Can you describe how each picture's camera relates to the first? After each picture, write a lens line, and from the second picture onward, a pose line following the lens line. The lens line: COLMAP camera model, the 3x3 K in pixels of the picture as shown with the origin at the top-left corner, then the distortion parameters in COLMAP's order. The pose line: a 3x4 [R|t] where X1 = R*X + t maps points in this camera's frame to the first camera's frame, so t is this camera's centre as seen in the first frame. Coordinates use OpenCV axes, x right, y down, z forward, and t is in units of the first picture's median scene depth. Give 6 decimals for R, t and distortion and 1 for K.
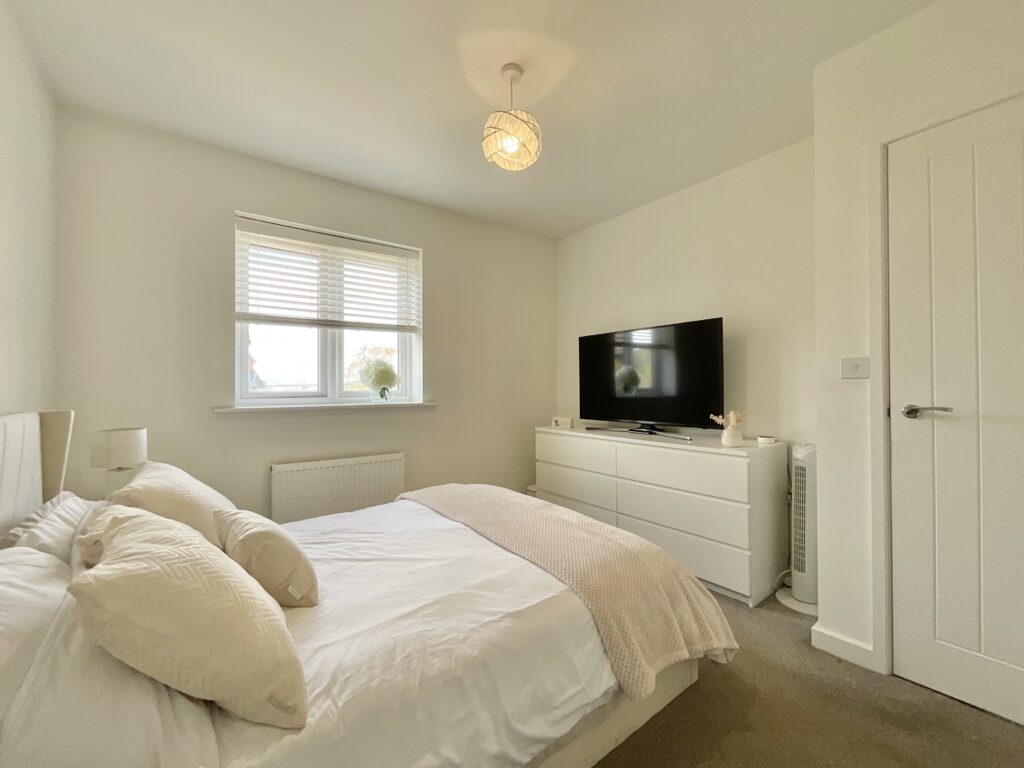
lens RADIAL K [[416.6, 0, 512.0], [0, 416.6, 384.0], [0, 0, 1]] dist [0.011697, -0.005408]
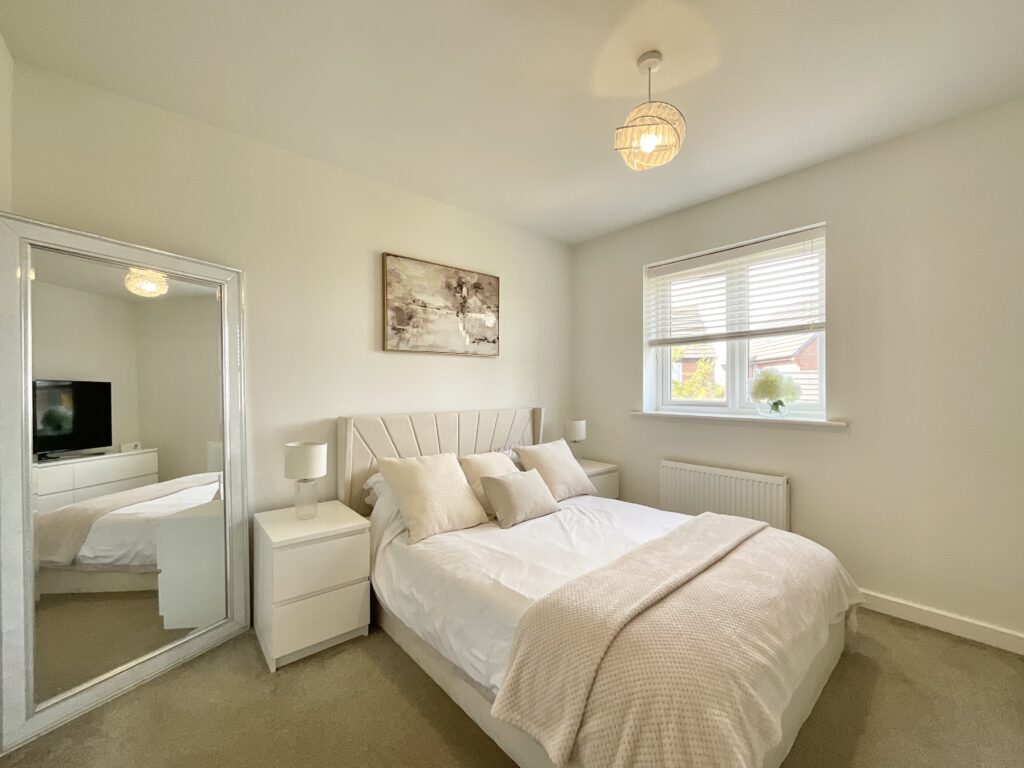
lens RADIAL K [[410.8, 0, 512.7], [0, 410.8, 389.2], [0, 0, 1]] dist [0.000664, -0.000071]
pose [[0.086420, 0.006954, -0.996234, 0.592726], [0.010380, 0.999915, 0.007880, -0.031884], [0.996205, -0.011022, 0.086341, 0.430895]]
